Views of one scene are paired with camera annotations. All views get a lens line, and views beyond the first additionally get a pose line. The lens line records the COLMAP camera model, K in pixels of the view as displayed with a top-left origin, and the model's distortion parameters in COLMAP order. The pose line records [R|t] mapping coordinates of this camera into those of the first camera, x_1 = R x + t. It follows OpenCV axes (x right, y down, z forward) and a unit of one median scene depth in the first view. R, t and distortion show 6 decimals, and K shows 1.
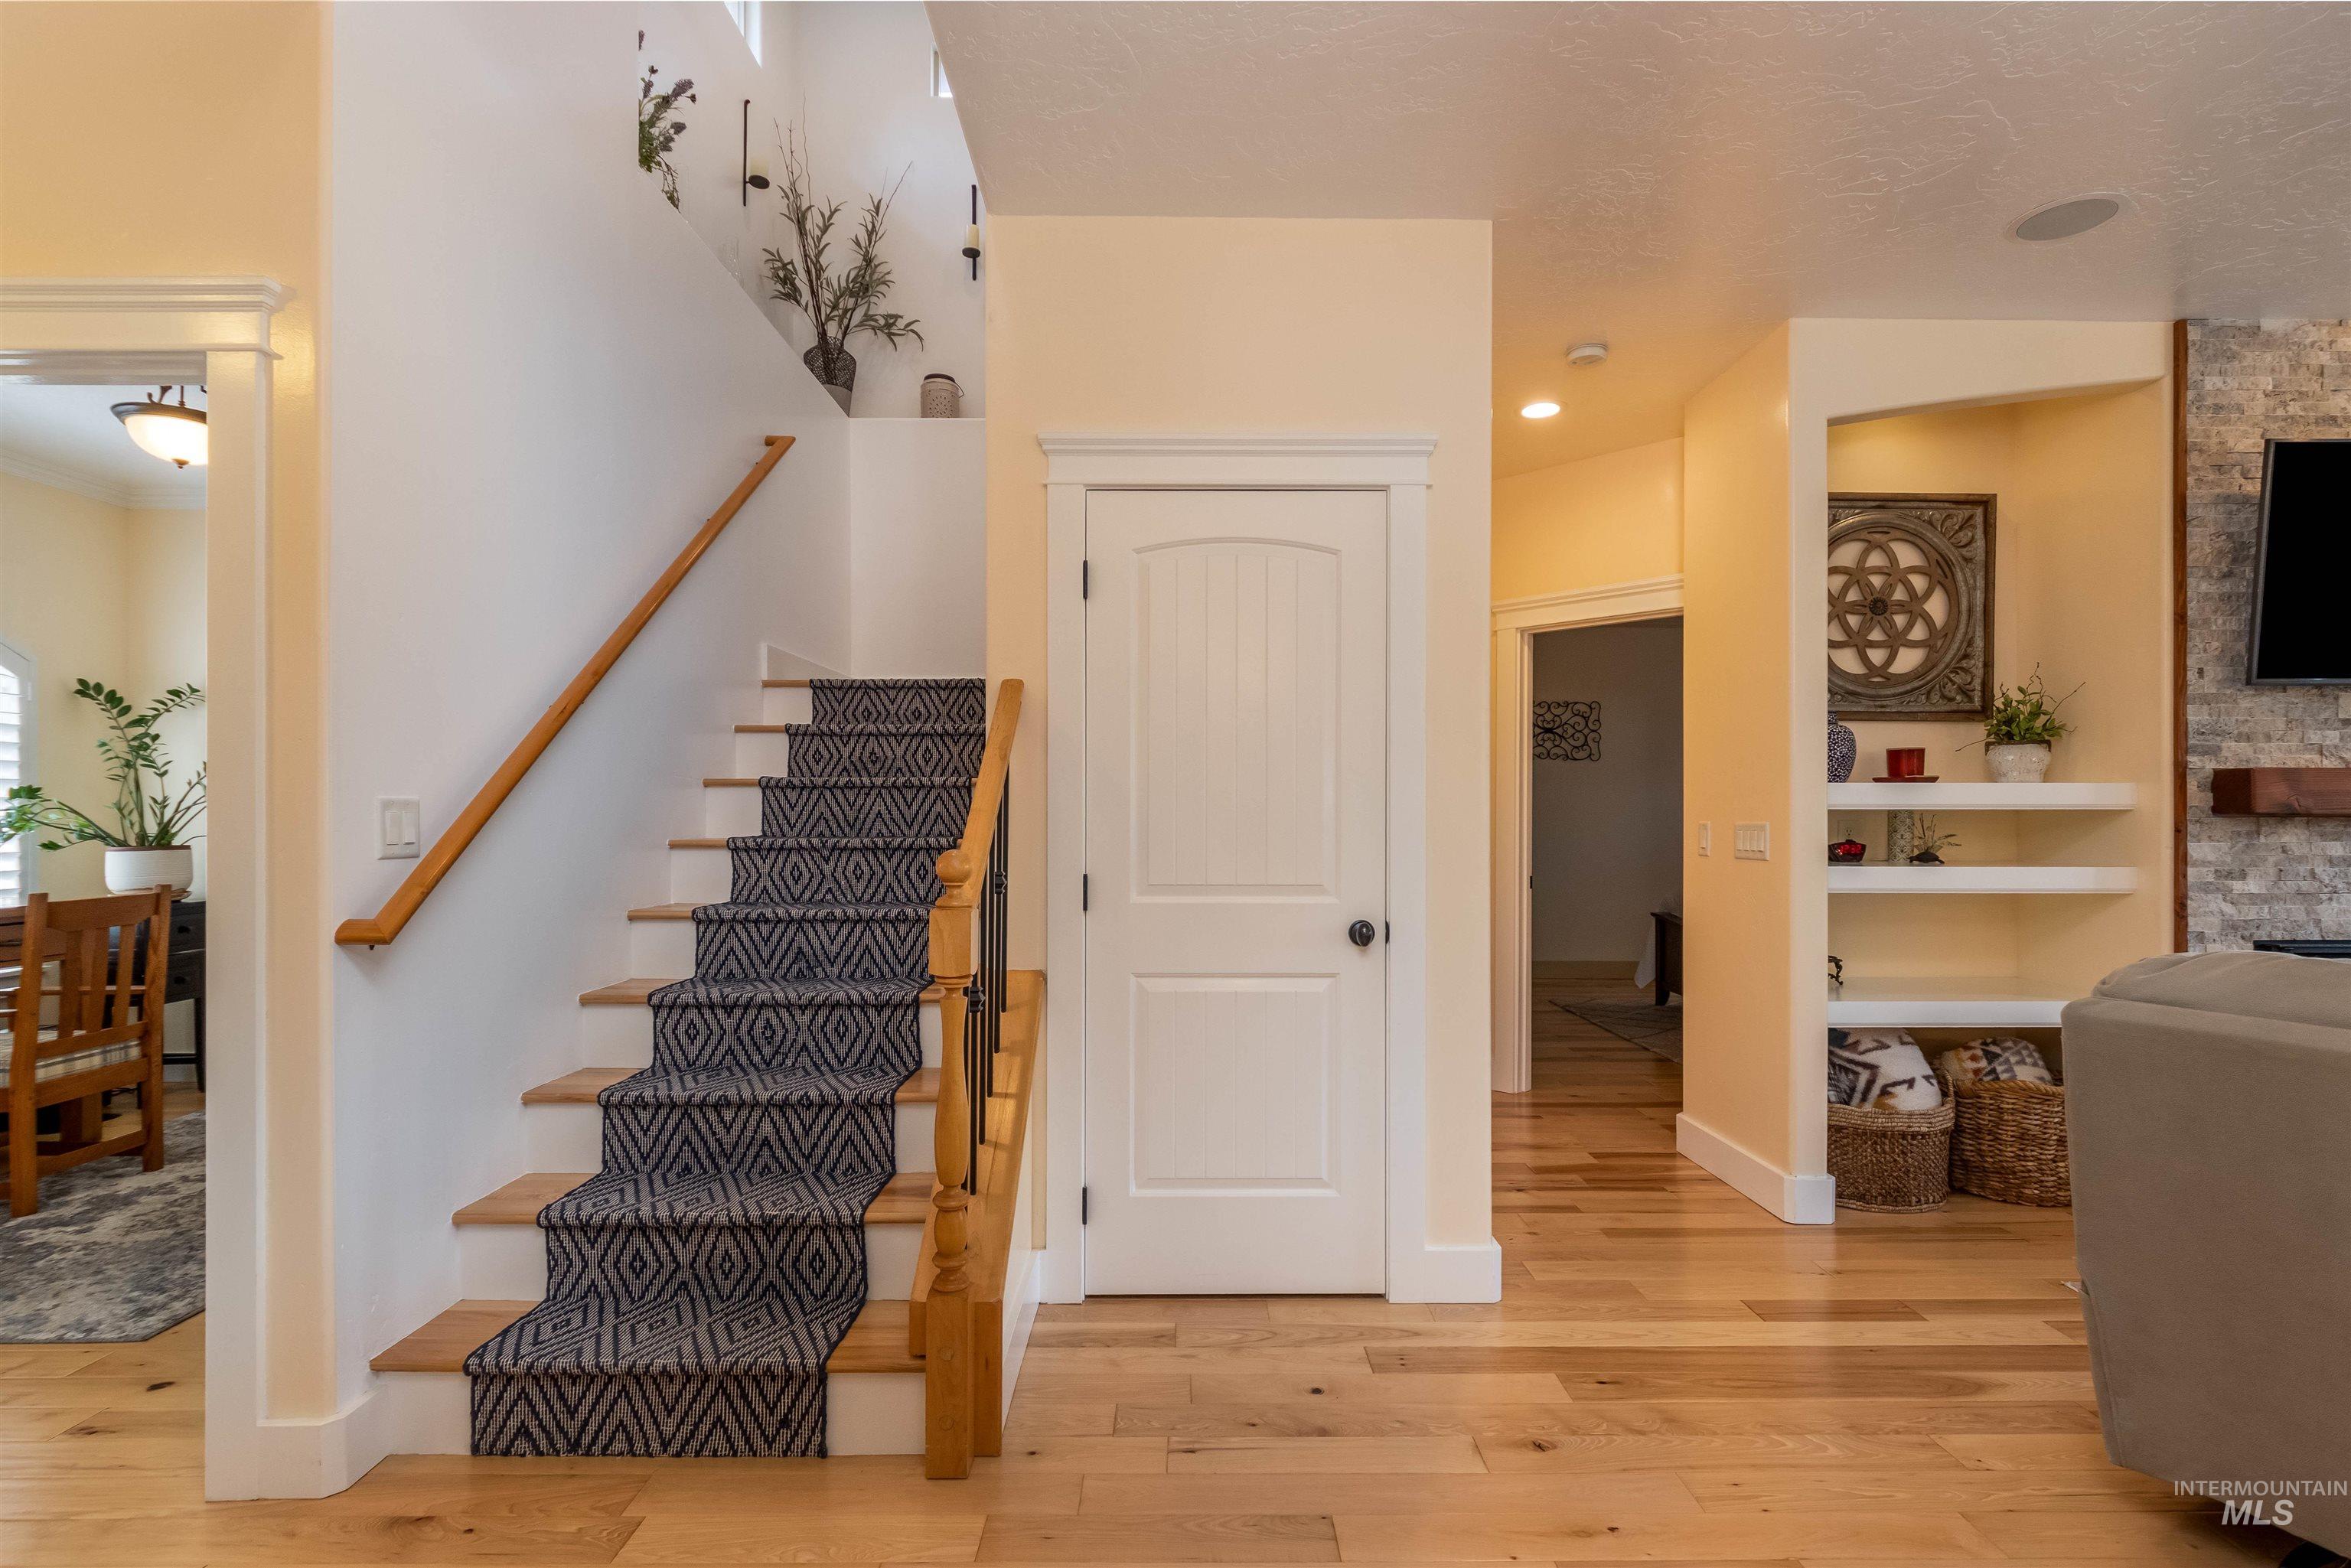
lens RADIAL K [[1153.9, 0, 1180.0], [0, 1153.9, 818.1], [0, 0, 1]] dist [-0.003011, -0.000393]
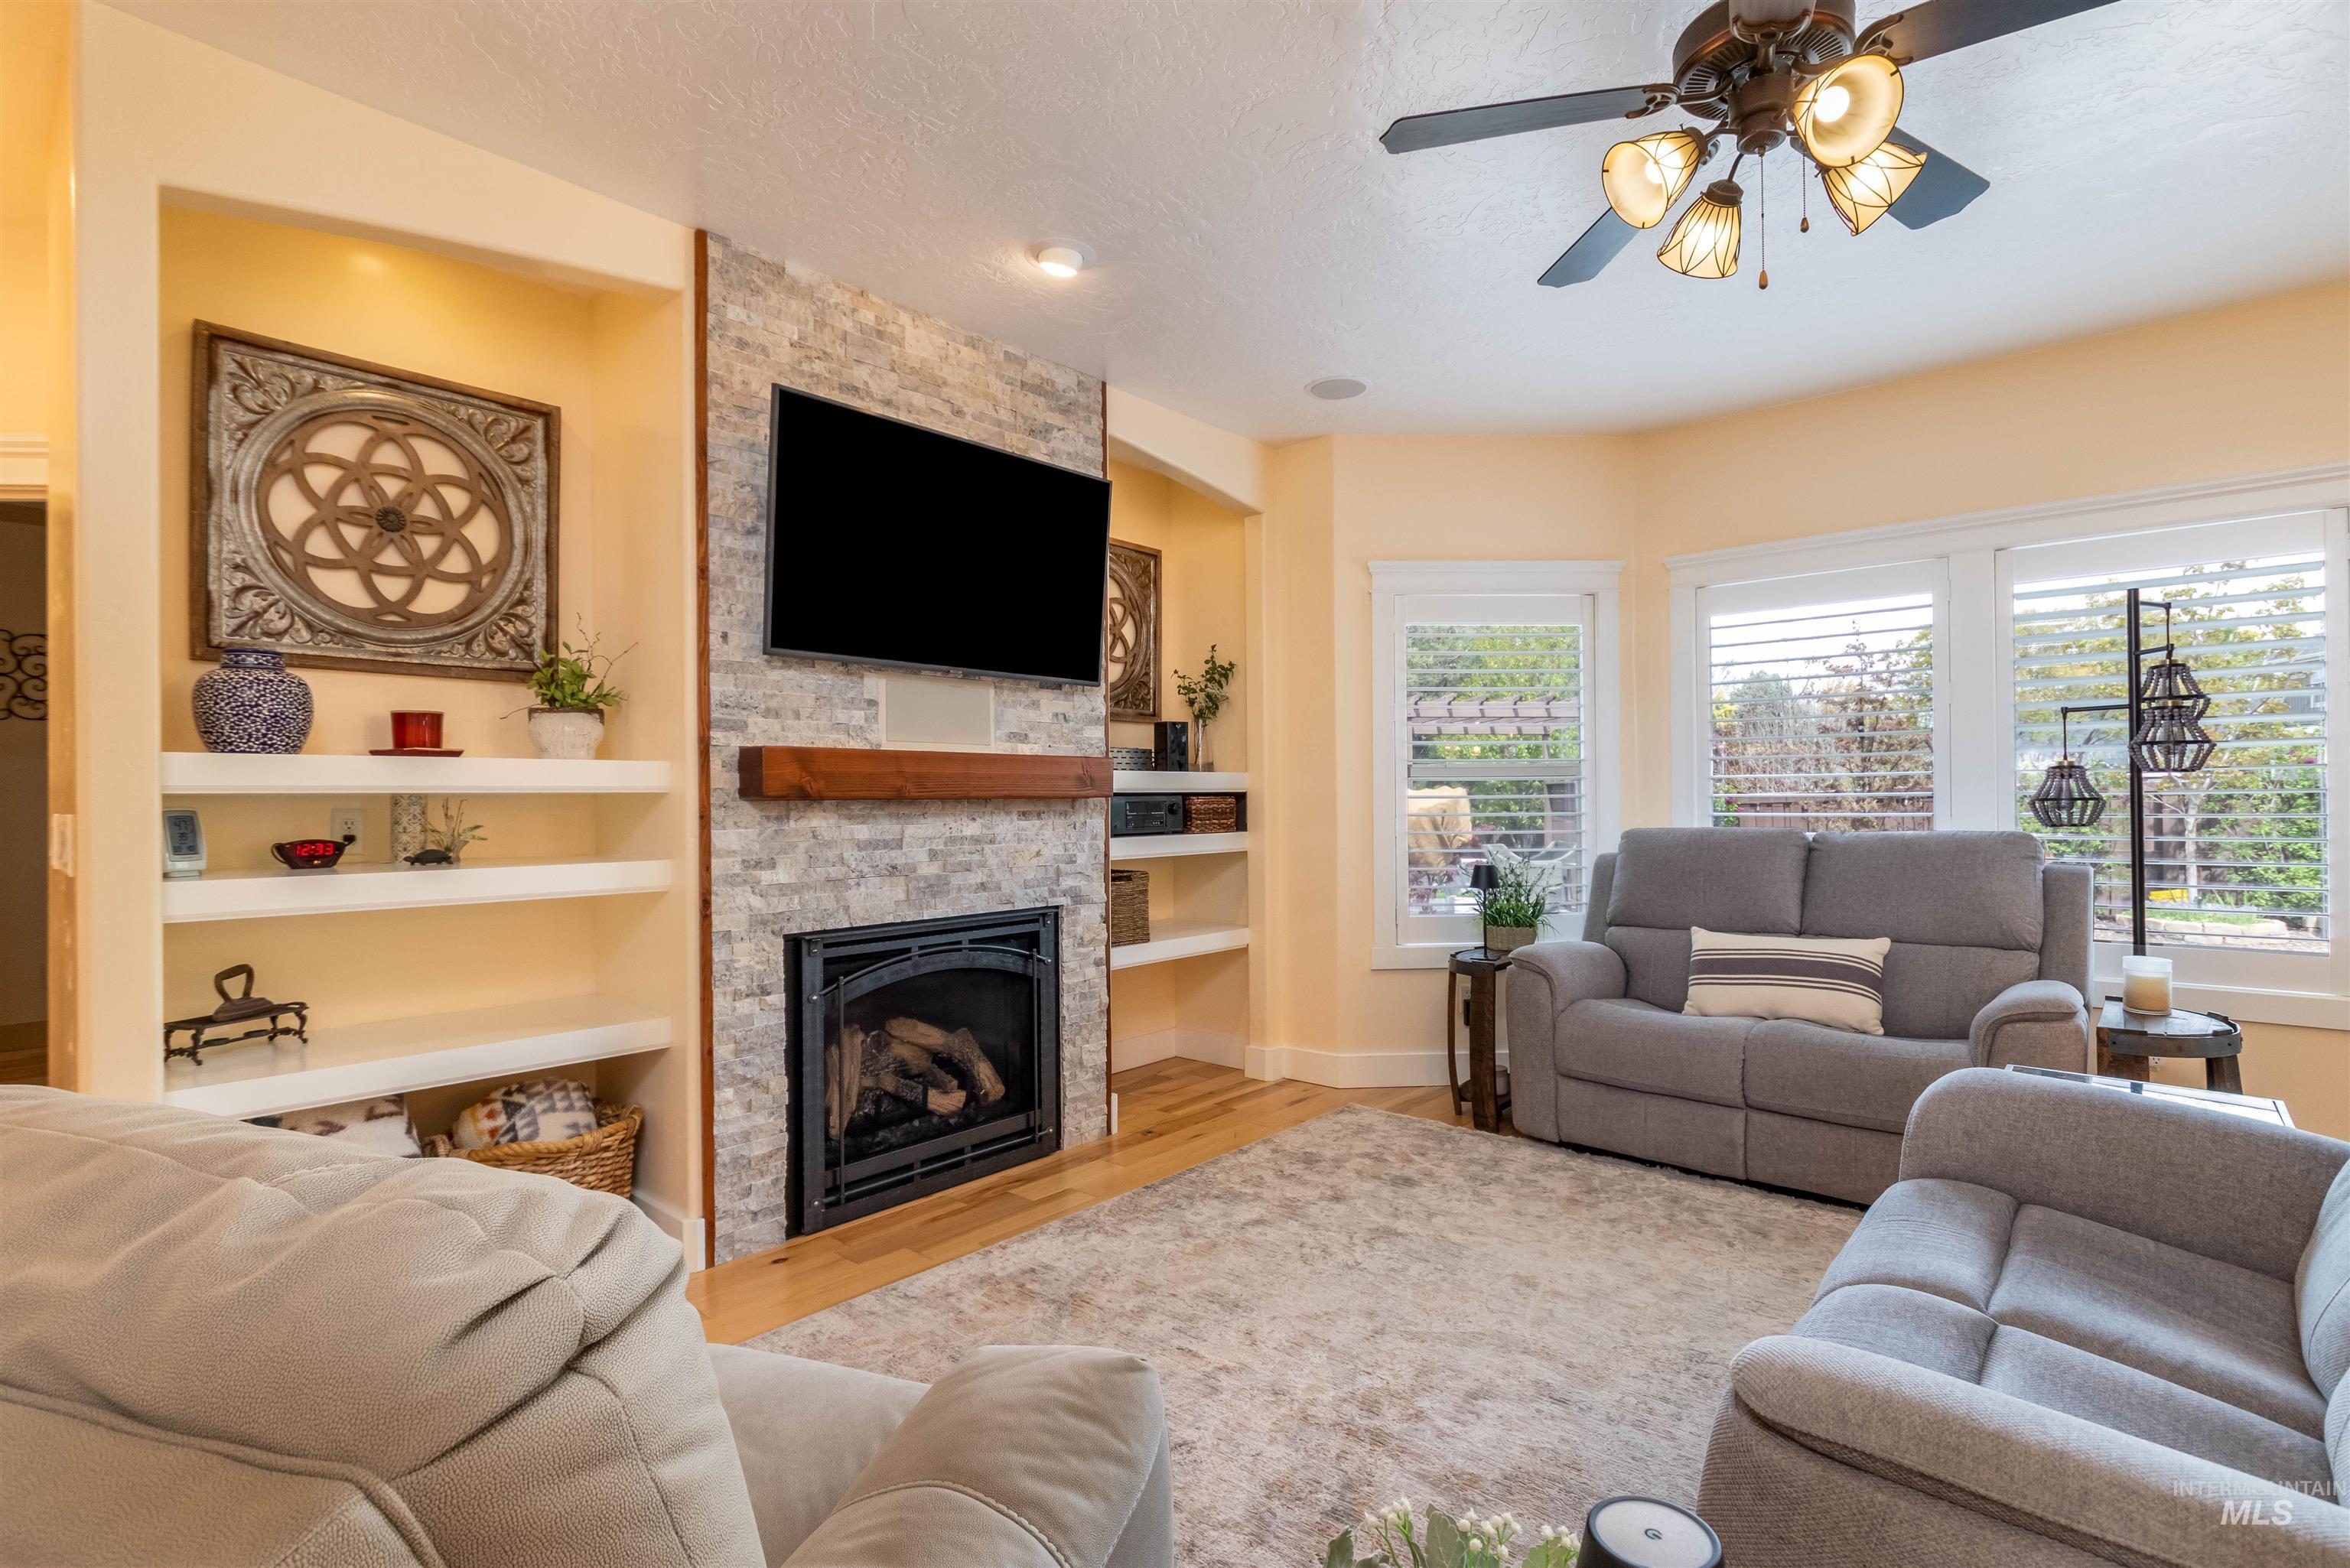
lens RADIAL K [[1079.5, 0, 1176.4], [0, 1079.5, 795.3], [0, 0, 1]] dist [-0.003467, -0.000498]
pose [[0.672006, -0.004202, 0.740534, 0.490388], [0.008616, 0.999961, -0.002145, -0.000371], [-0.740496, 0.007821, 0.672015, 0.182860]]
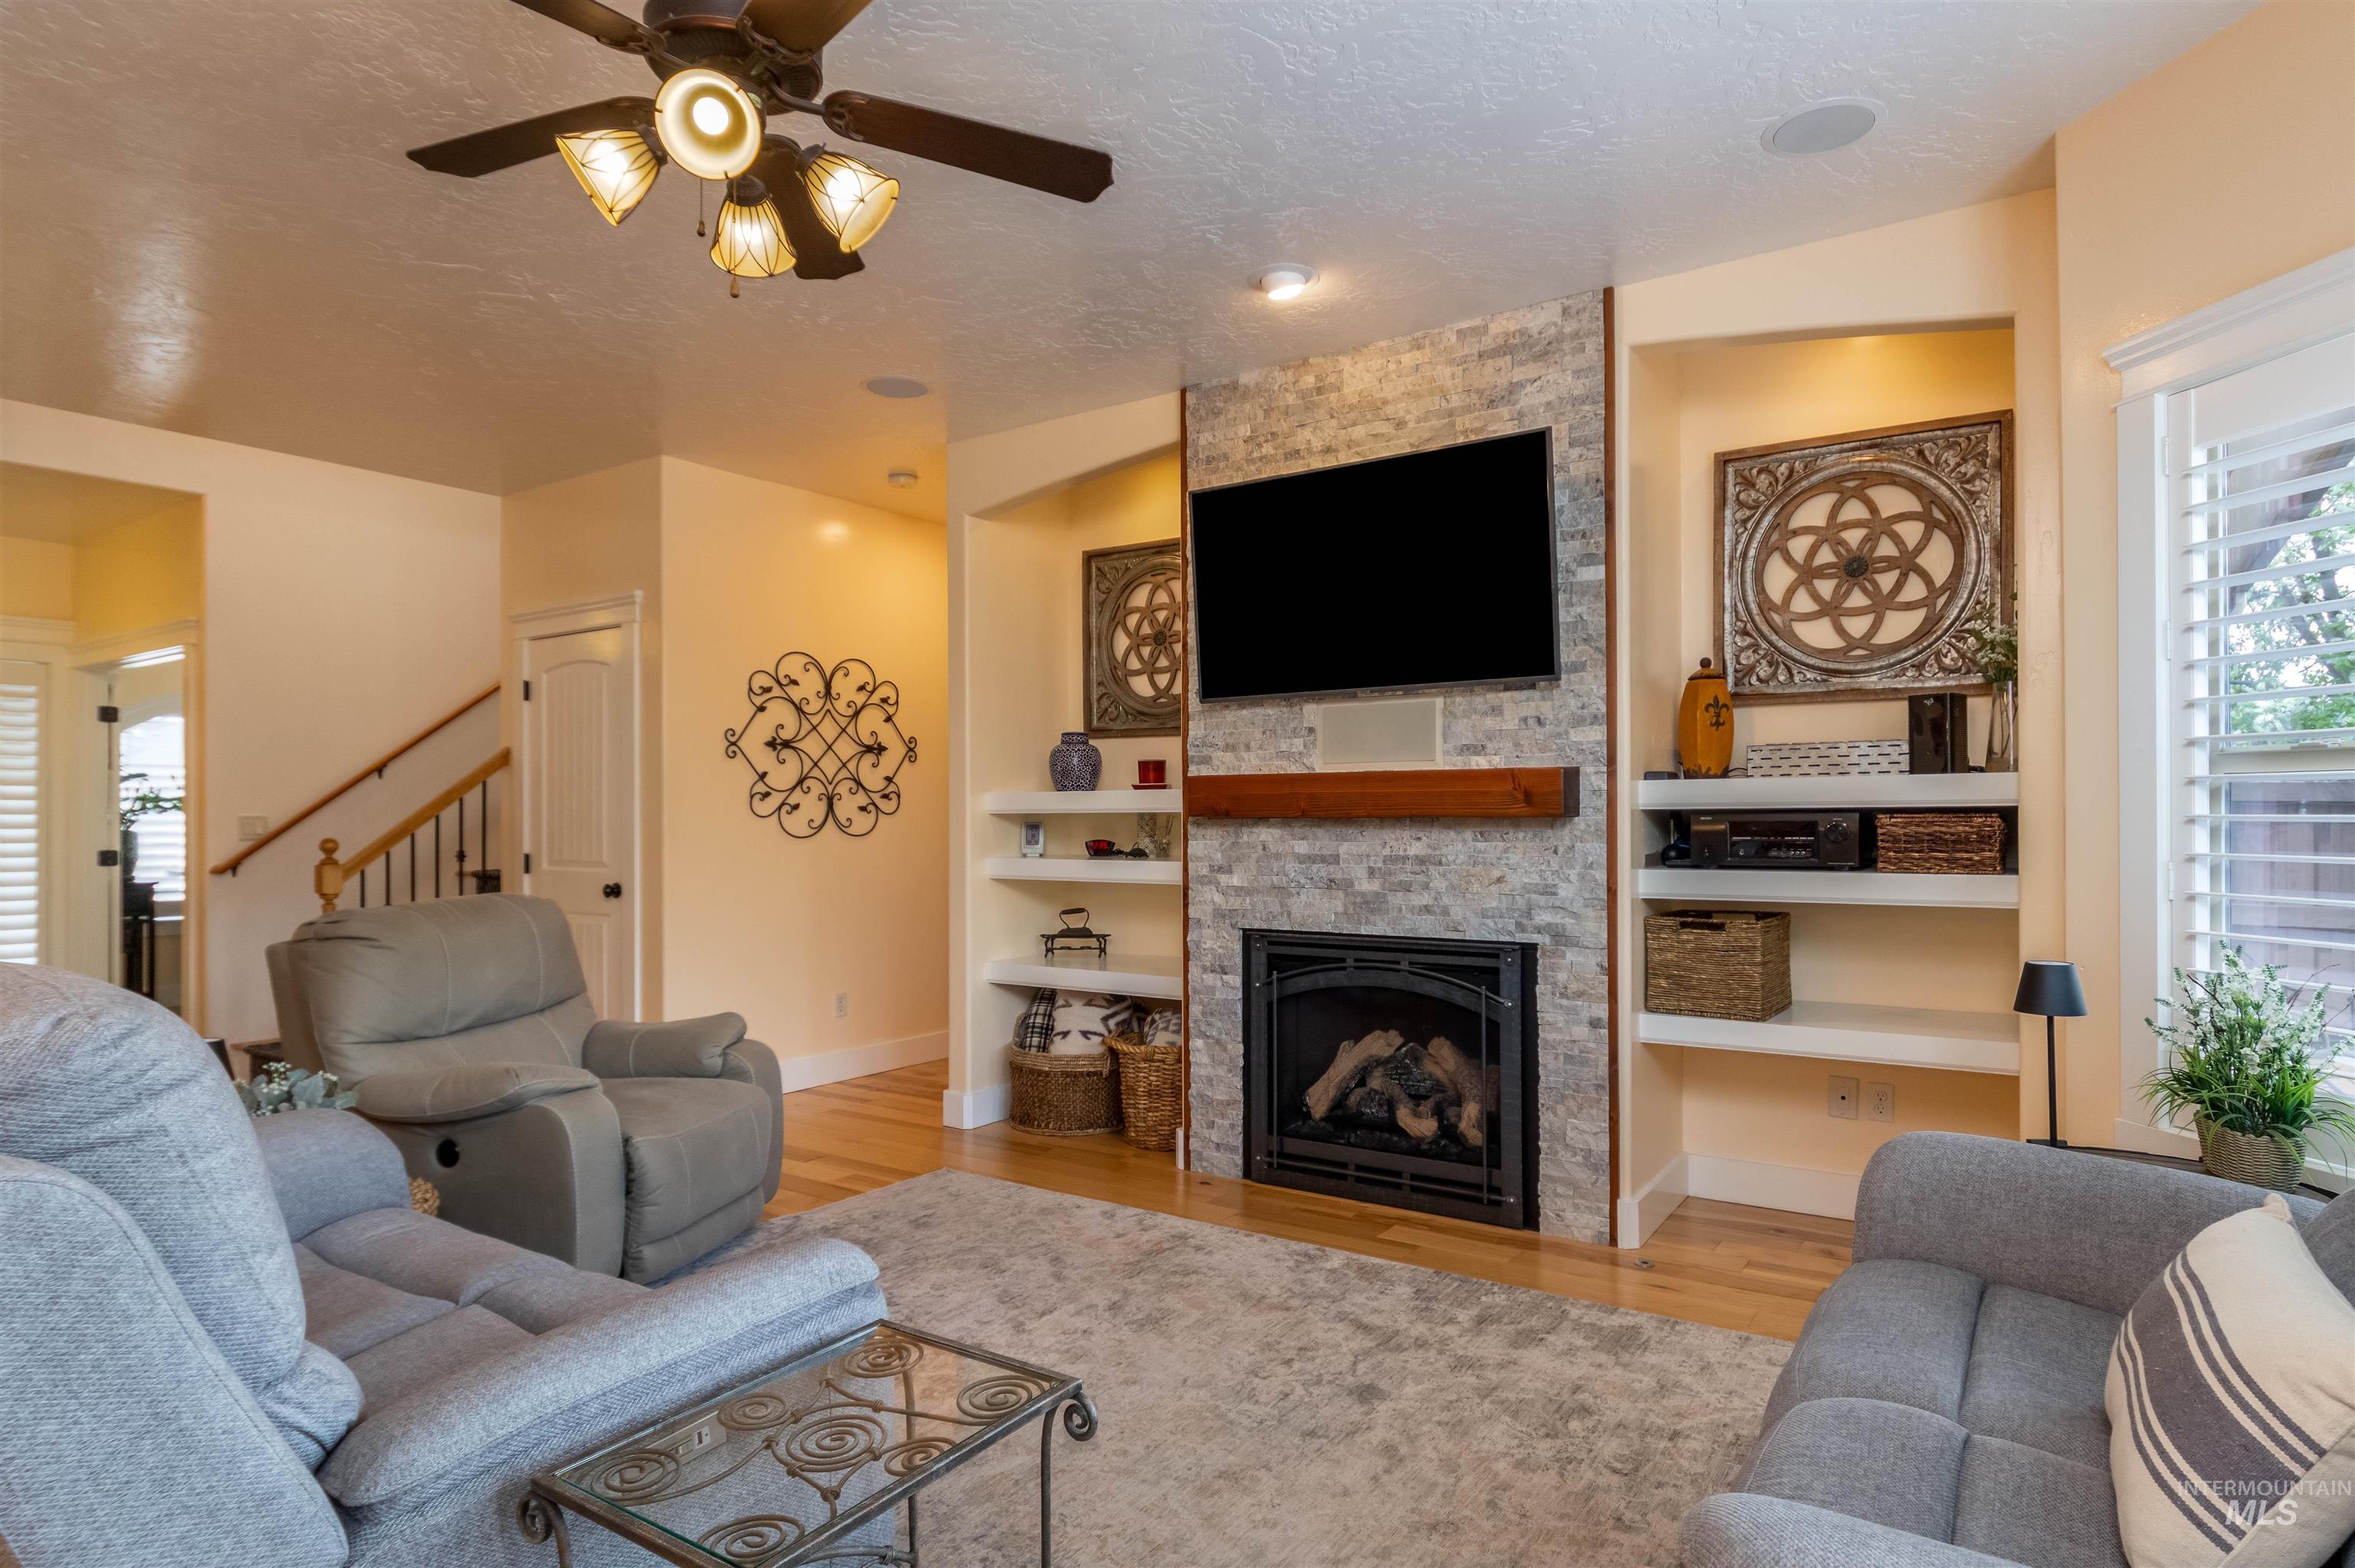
lens RADIAL K [[1246.8, 0, 1234.4], [0, 1246.8, 813.4], [0, 0, 1]] dist [-0.022982, -0.000750]
pose [[0.840905, -0.005933, -0.541151, 1.537046], [0.004207, 0.999981, -0.004426, -0.000159], [0.541167, 0.001445, 0.840914, -0.023724]]
